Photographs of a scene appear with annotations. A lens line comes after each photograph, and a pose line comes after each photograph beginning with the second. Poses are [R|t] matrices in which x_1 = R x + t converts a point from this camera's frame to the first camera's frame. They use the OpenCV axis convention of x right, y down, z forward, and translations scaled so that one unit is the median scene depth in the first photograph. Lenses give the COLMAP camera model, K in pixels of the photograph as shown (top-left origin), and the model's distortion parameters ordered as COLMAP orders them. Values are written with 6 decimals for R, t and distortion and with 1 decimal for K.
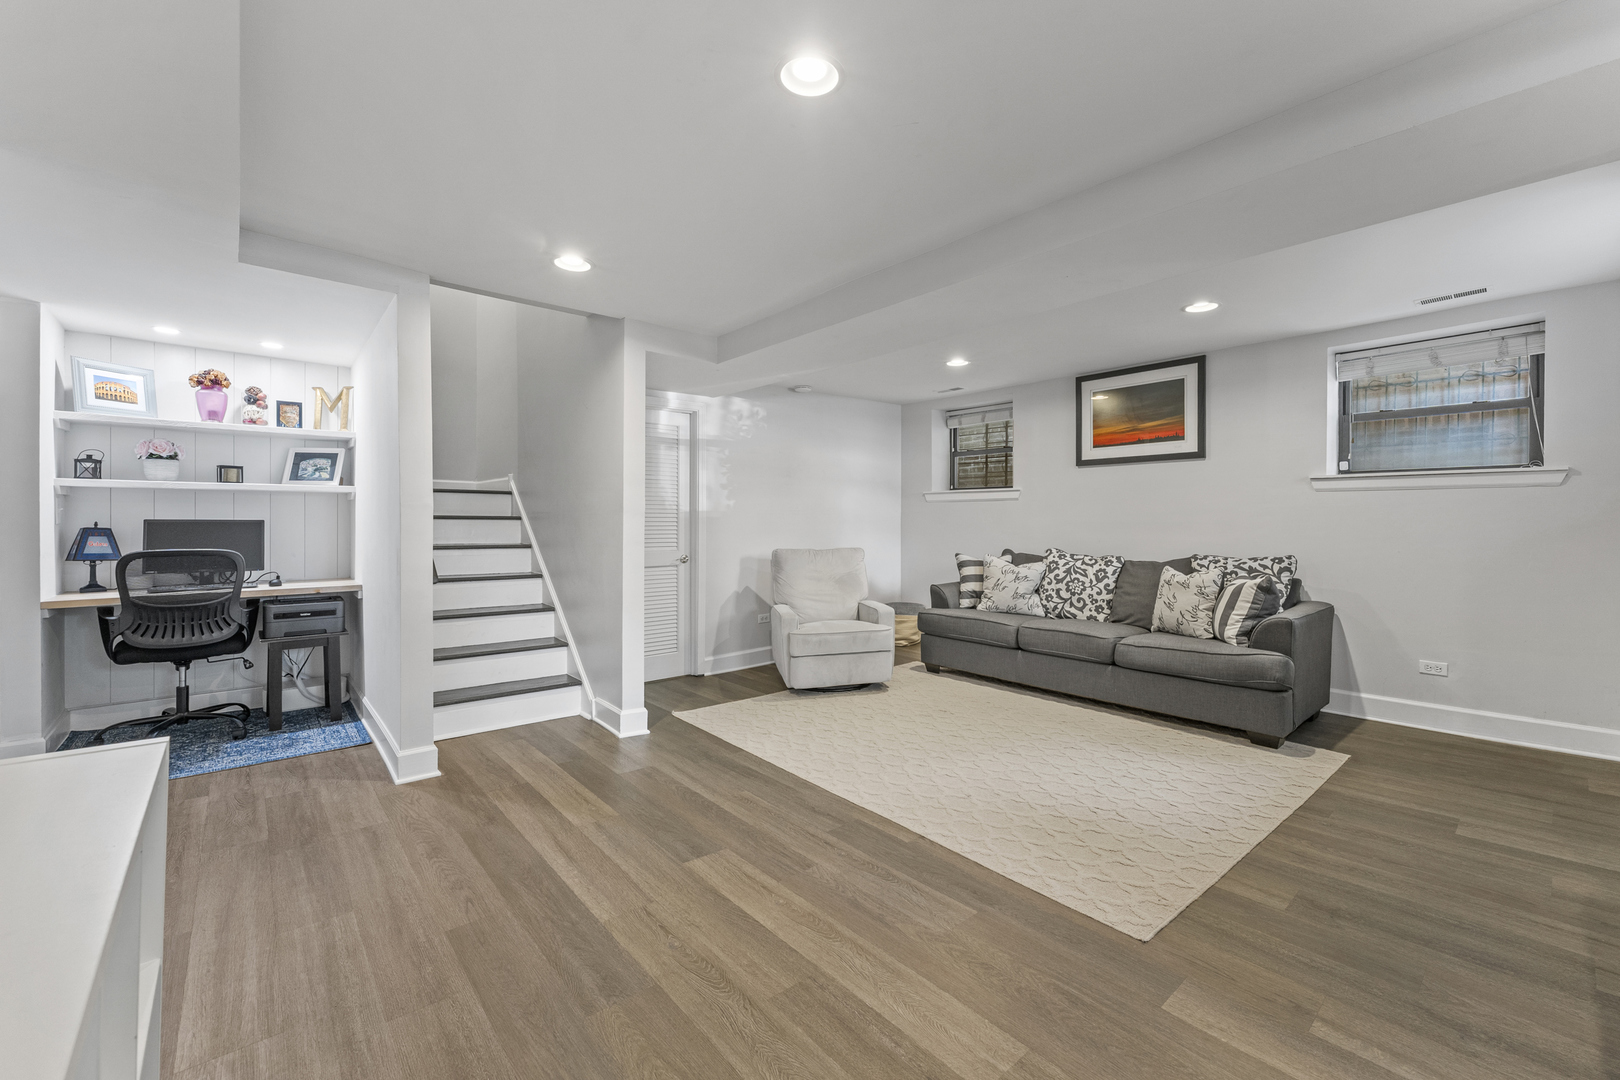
lens RADIAL K [[664.1, 0, 817.4], [0, 664.1, 530.6], [0, 0, 1]] dist [0.000646, 0.000227]
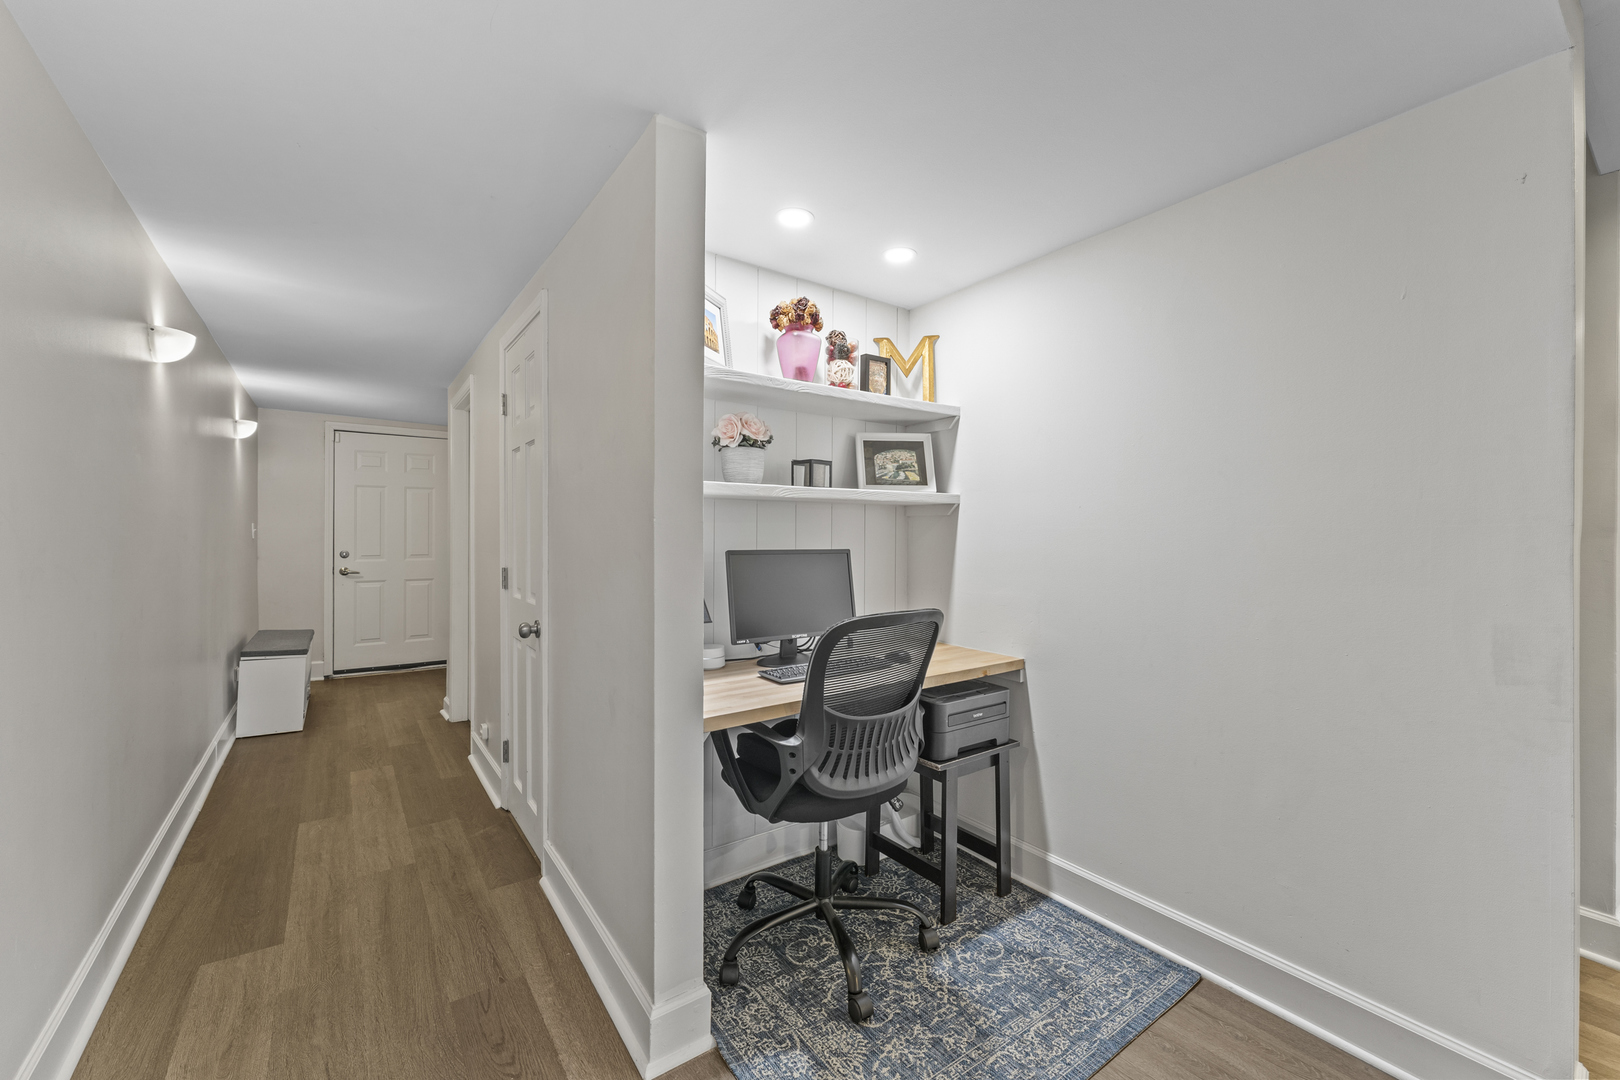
lens RADIAL K [[650.6, 0, 810.0], [0, 650.6, 540.0], [0, 0, 1]] dist [0.000272, 0.000158]
pose [[0.996760, 0.002245, -0.080404, -0.820492], [-0.002787, 0.999974, -0.006631, -0.020054], [0.080387, 0.006834, 0.996740, 0.400056]]
